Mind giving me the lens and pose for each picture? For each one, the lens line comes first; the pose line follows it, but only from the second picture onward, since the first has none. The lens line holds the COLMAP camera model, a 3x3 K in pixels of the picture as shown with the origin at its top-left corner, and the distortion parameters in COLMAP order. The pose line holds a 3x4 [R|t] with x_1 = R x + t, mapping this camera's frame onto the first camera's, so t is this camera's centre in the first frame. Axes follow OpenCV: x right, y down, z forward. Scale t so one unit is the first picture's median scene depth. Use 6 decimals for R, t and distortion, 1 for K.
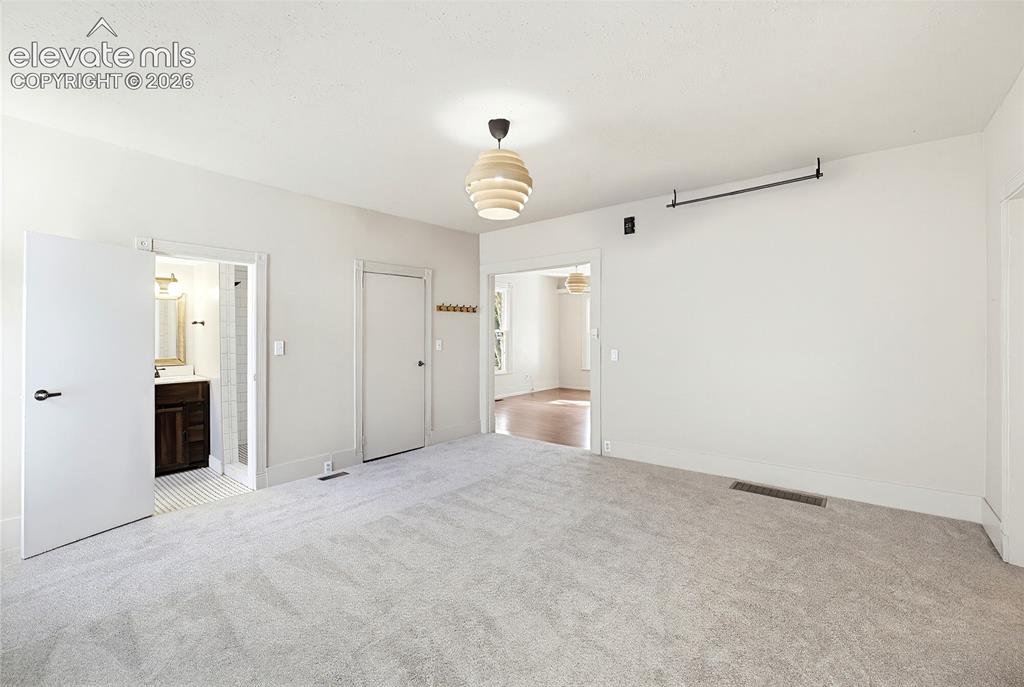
lens RADIAL K [[439.0, 0, 514.0], [0, 439.0, 341.2], [0, 0, 1]] dist [-0.001584, 0.000952]
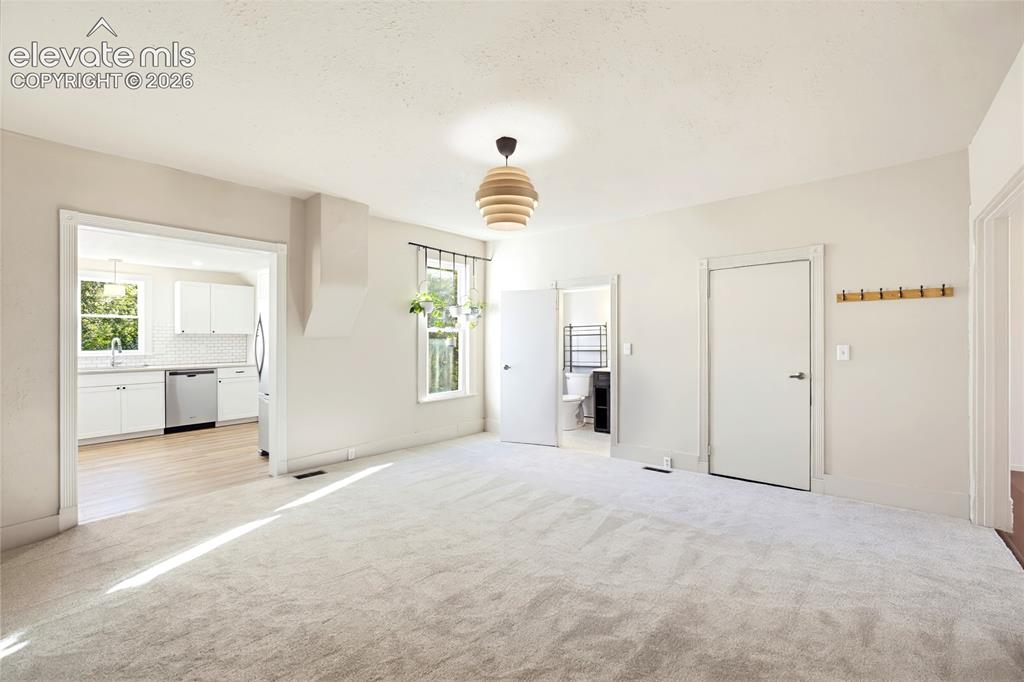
lens RADIAL K [[439.0, 0, 511.0], [0, 439.0, 342.2], [0, 0, 1]] dist [-0.001584, 0.000952]
pose [[-0.000432, 0.007572, -0.999971, 0.638258], [-0.009099, 0.999930, 0.007576, -0.009052], [0.999959, 0.009102, -0.000363, 0.622126]]
